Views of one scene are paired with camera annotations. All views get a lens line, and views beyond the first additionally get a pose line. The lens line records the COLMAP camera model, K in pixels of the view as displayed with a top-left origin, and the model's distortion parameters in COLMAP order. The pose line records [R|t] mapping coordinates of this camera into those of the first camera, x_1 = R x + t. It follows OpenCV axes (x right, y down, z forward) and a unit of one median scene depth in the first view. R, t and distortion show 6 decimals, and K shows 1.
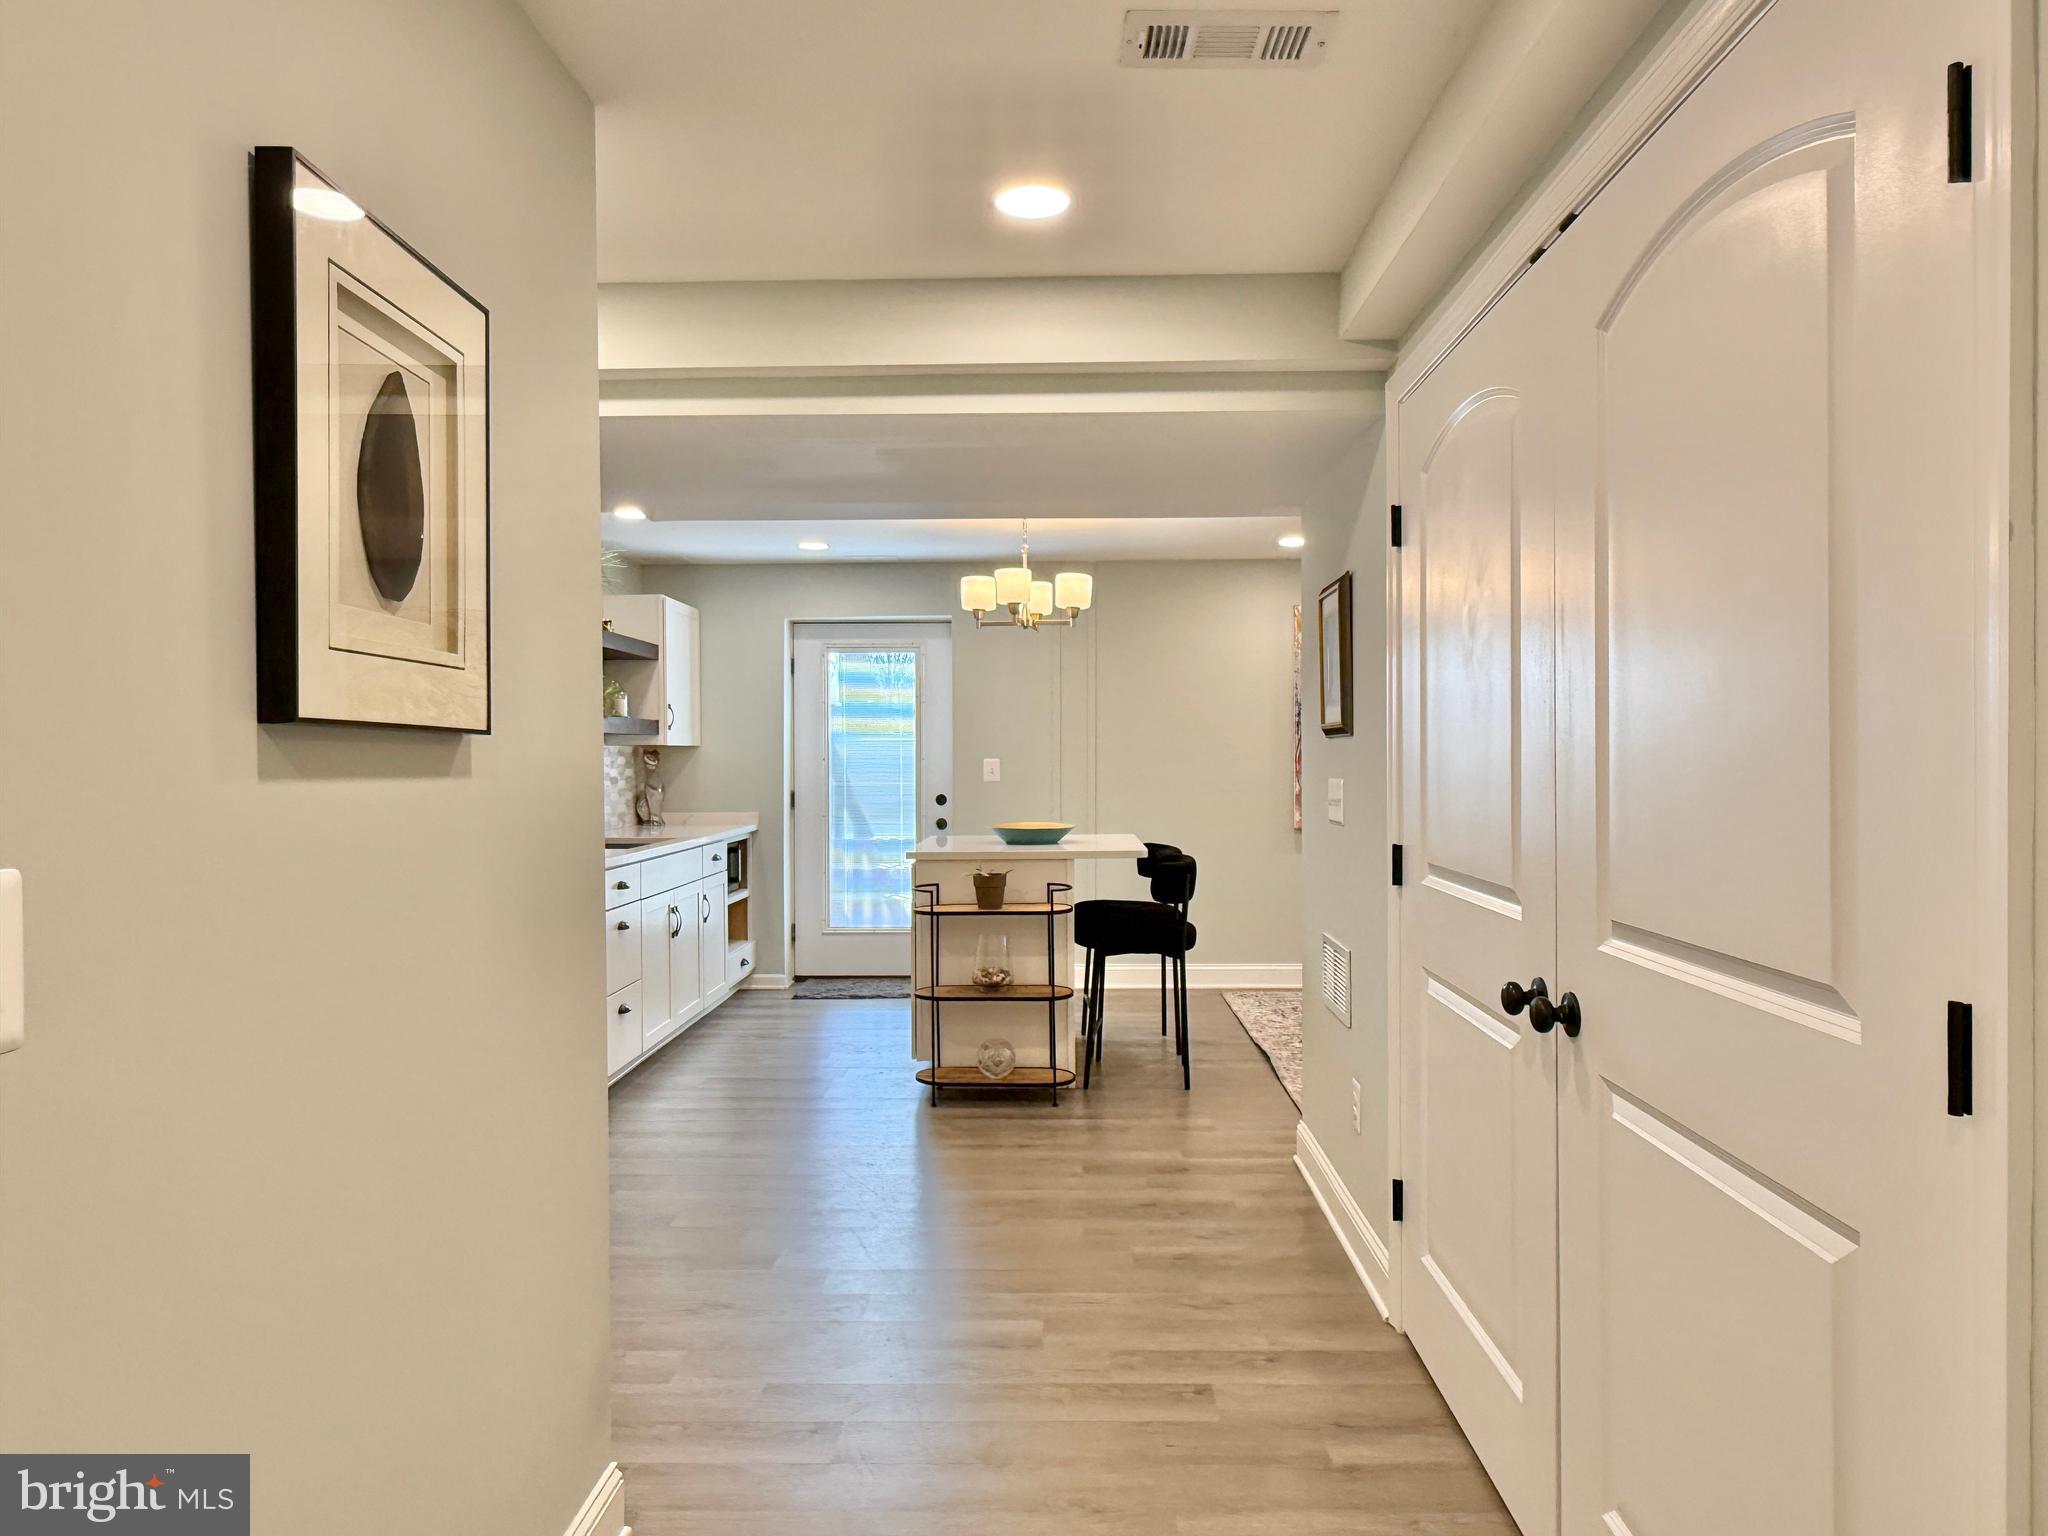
lens RADIAL K [[1272.7, 0, 1024.0], [0, 1272.7, 768.0], [0, 0, 1]] dist [0.003601, 0.000190]
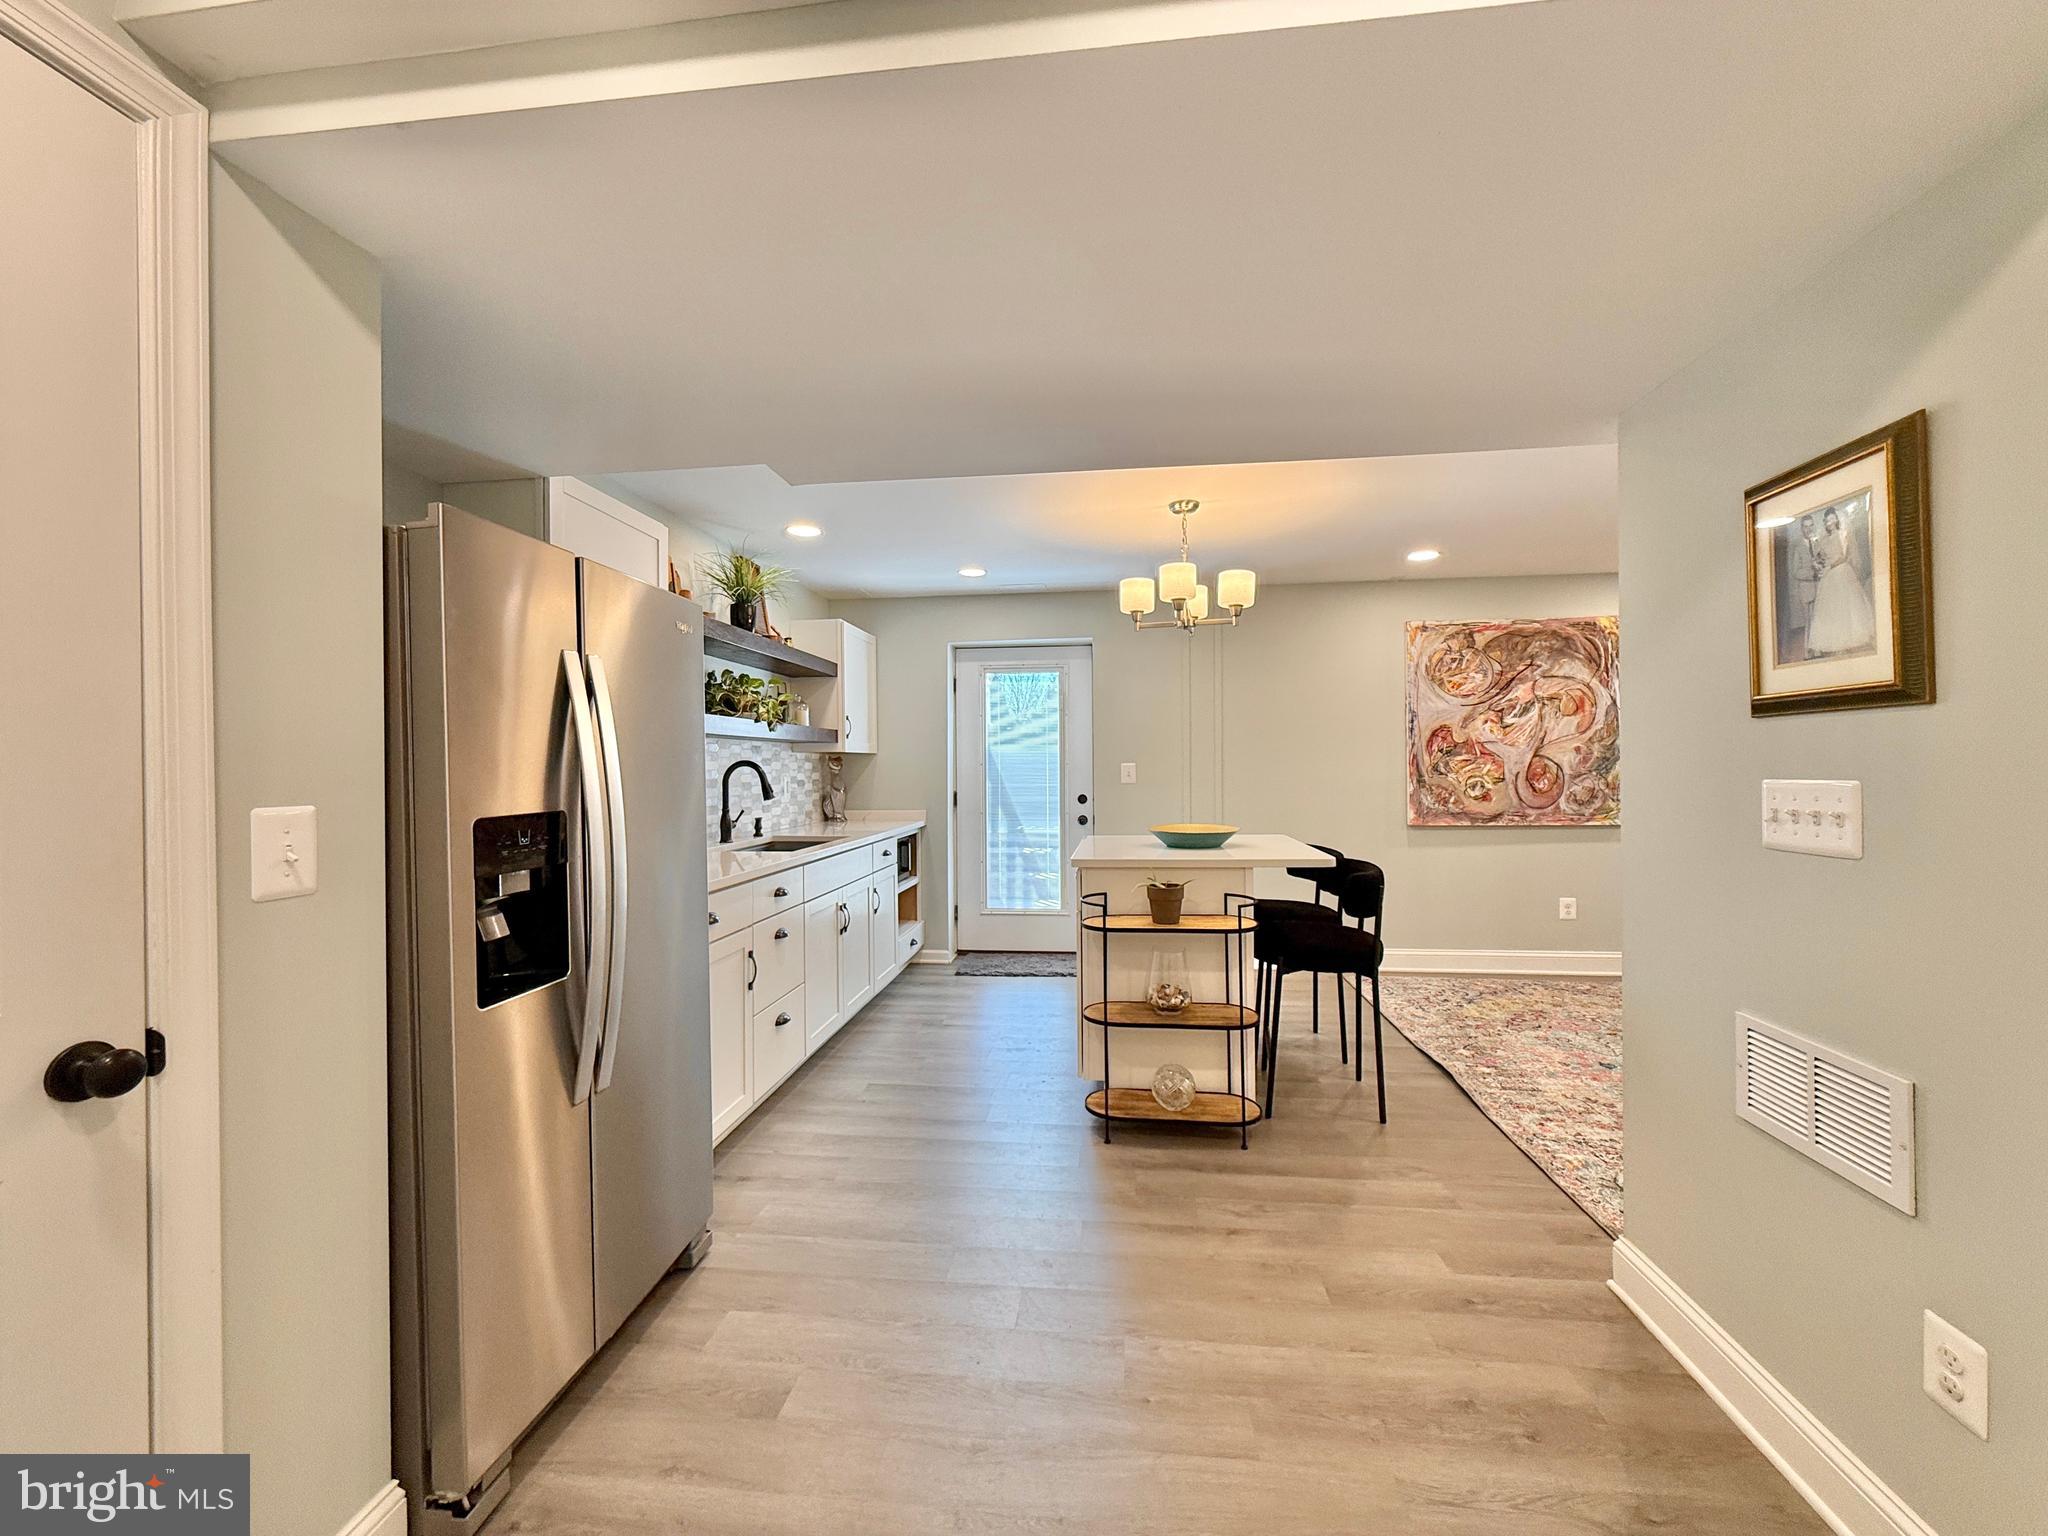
lens RADIAL K [[818.4, 0, 1033.3], [0, 818.4, 774.2], [0, 0, 1]] dist [-0.000658, 0.000602]
pose [[0.996168, -0.003535, -0.087389, -0.050565], [0.003666, 0.999992, 0.001332, 0.001519], [0.087384, -0.001647, 0.996173, 0.293066]]
